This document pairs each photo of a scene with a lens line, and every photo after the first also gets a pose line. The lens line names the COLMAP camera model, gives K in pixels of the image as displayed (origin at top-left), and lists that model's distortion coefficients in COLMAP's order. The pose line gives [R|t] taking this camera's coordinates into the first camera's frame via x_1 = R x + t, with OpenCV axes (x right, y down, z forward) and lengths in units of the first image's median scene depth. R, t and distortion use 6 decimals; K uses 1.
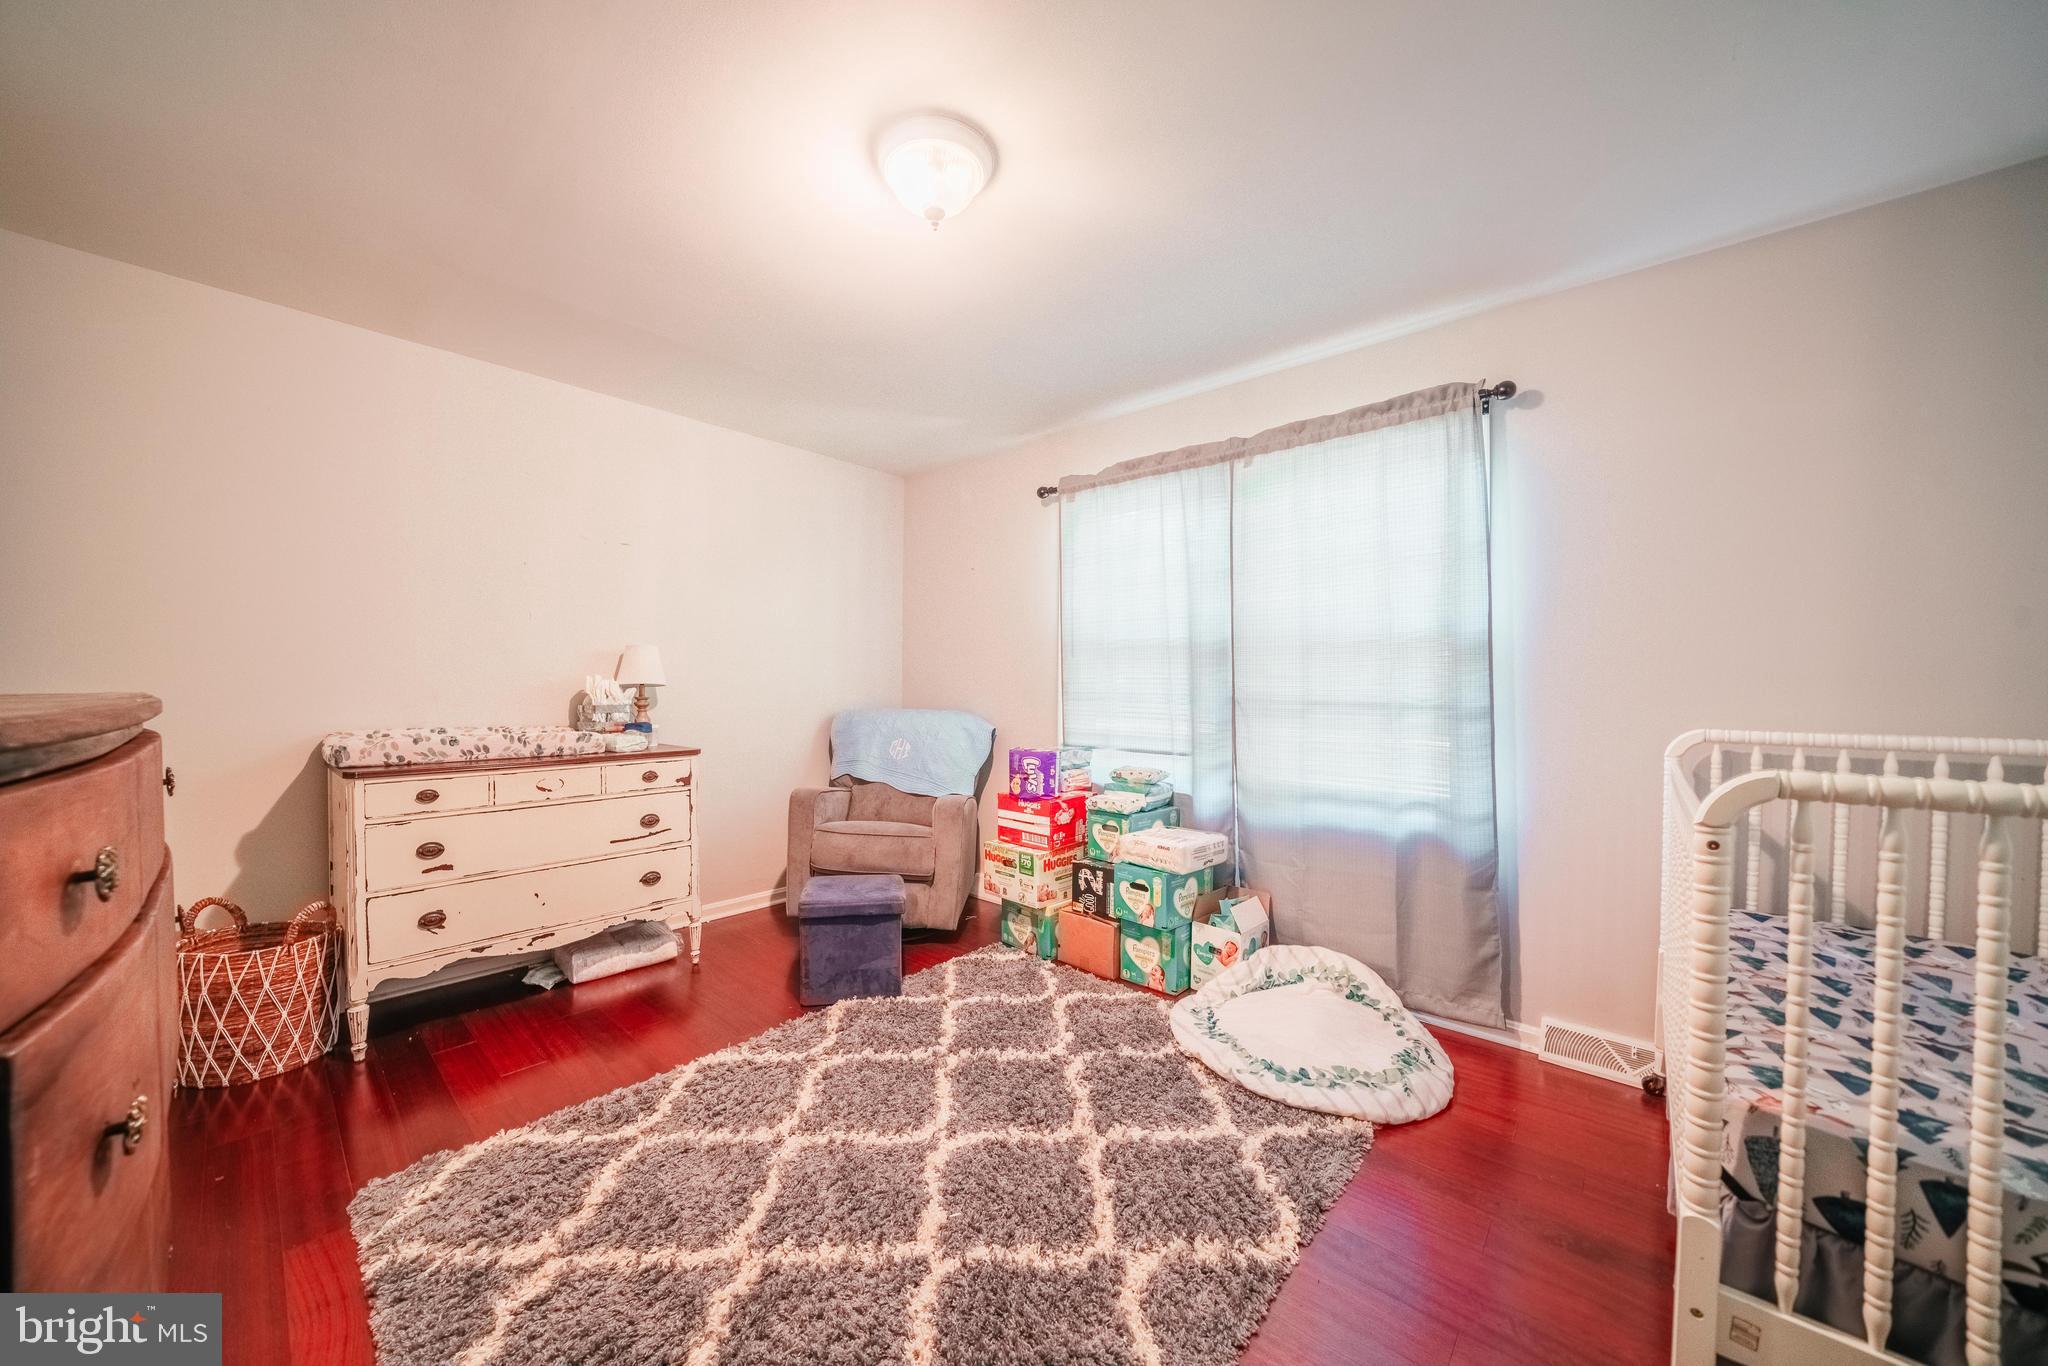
lens RADIAL K [[708.8, 0, 1001.3], [0, 708.8, 684.7], [0, 0, 1]] dist [-0.019913, -0.000207]
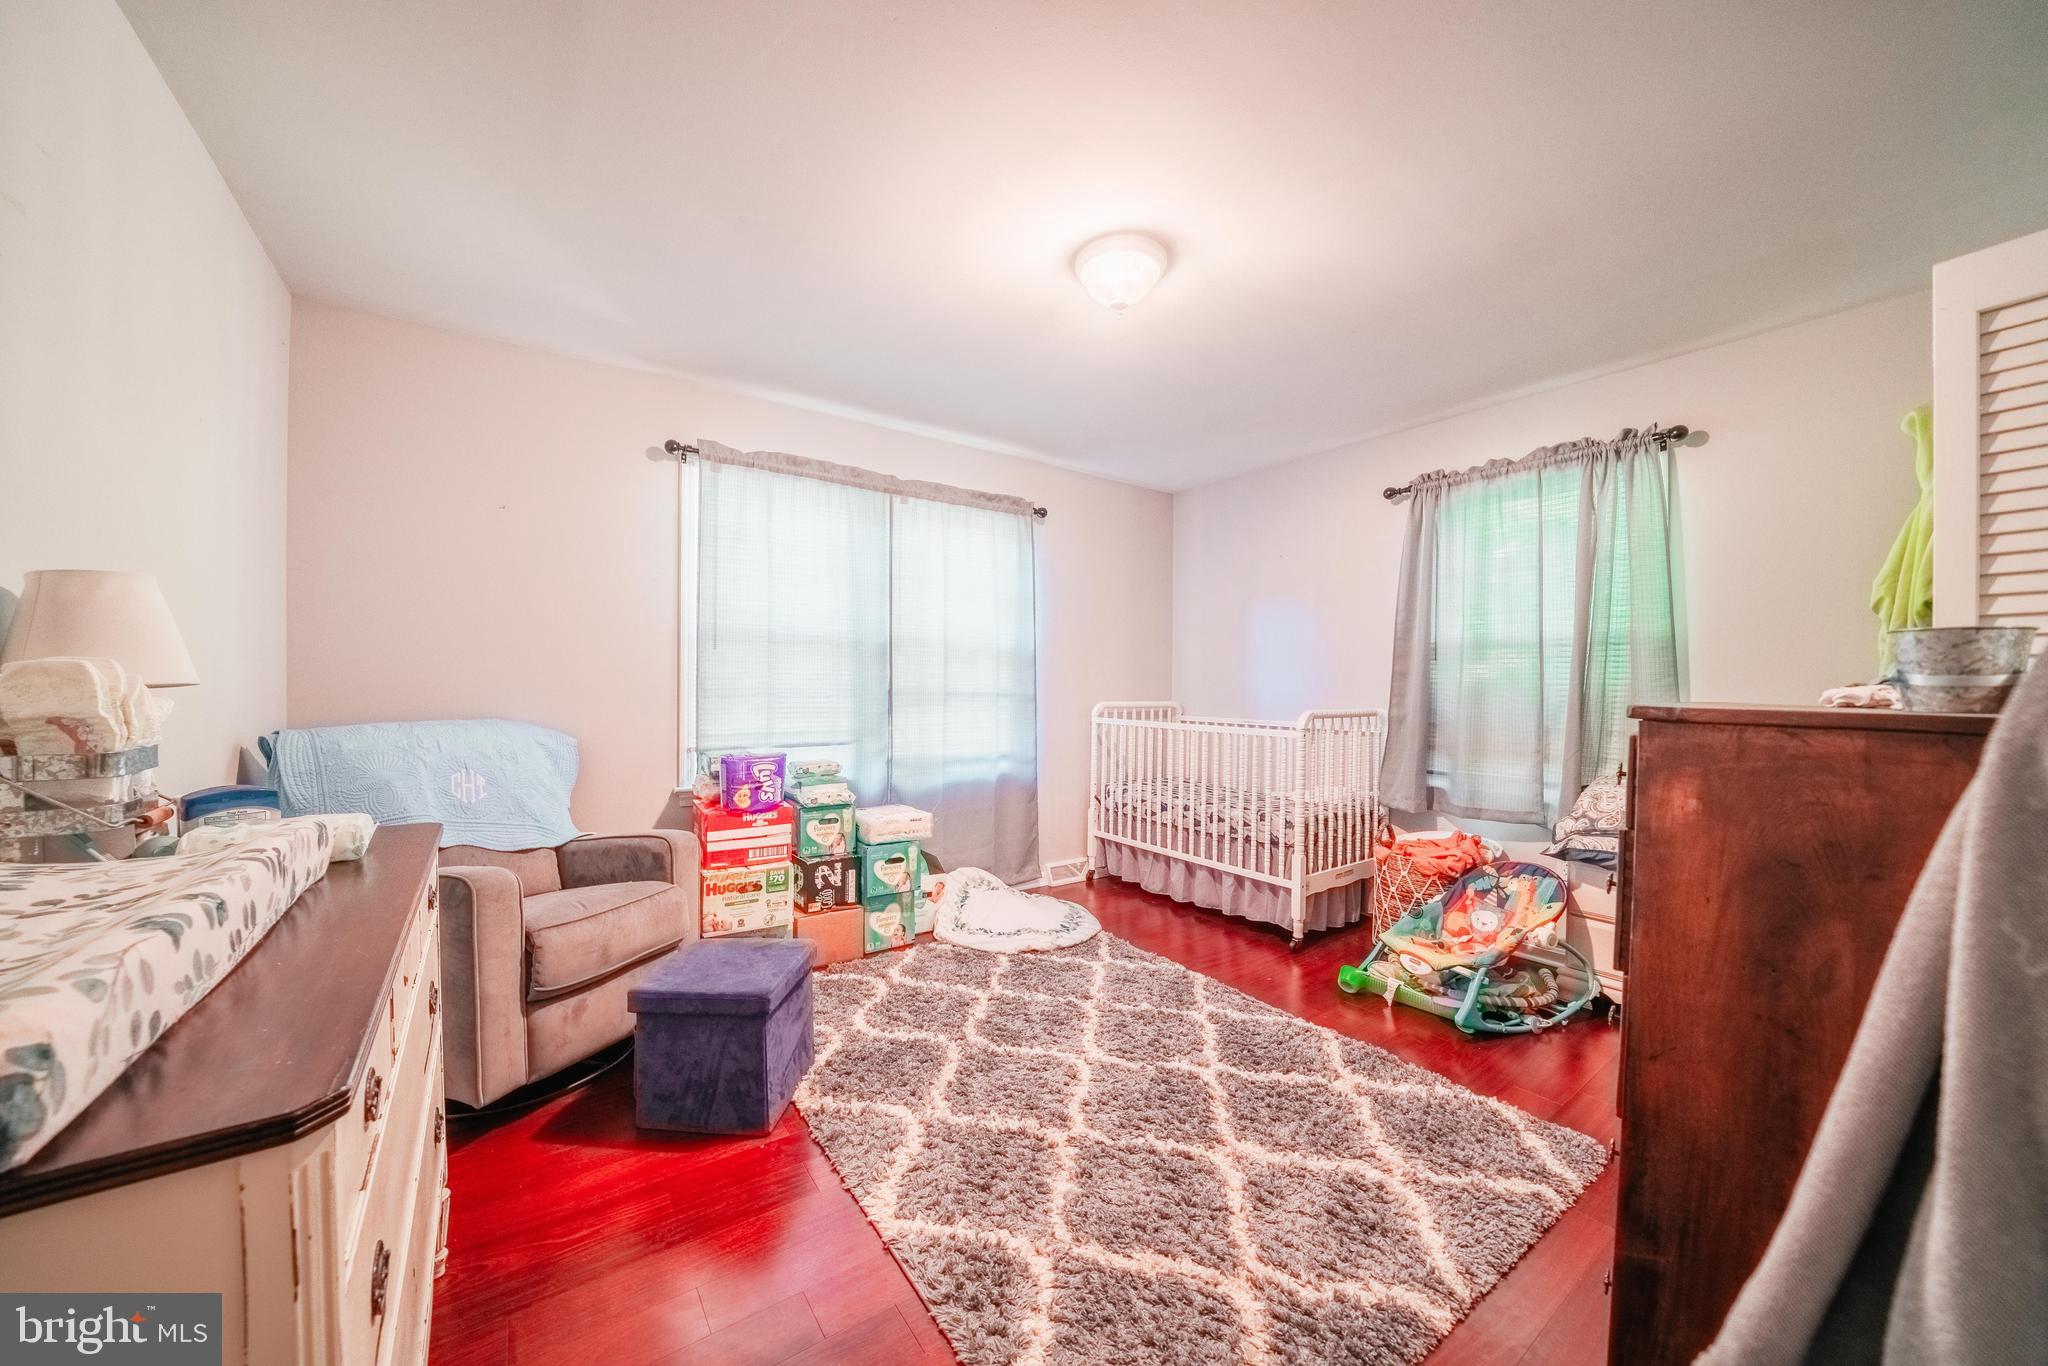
lens RADIAL K [[708.8, 0, 1001.3], [0, 708.8, 684.7], [0, 0, 1]] dist [-0.019913, -0.000207]
pose [[0.228175, -0.009068, 0.973578, -0.803032], [-0.006527, 0.999920, 0.010843, -0.007459], [-0.973598, -0.008828, 0.228097, 0.538643]]
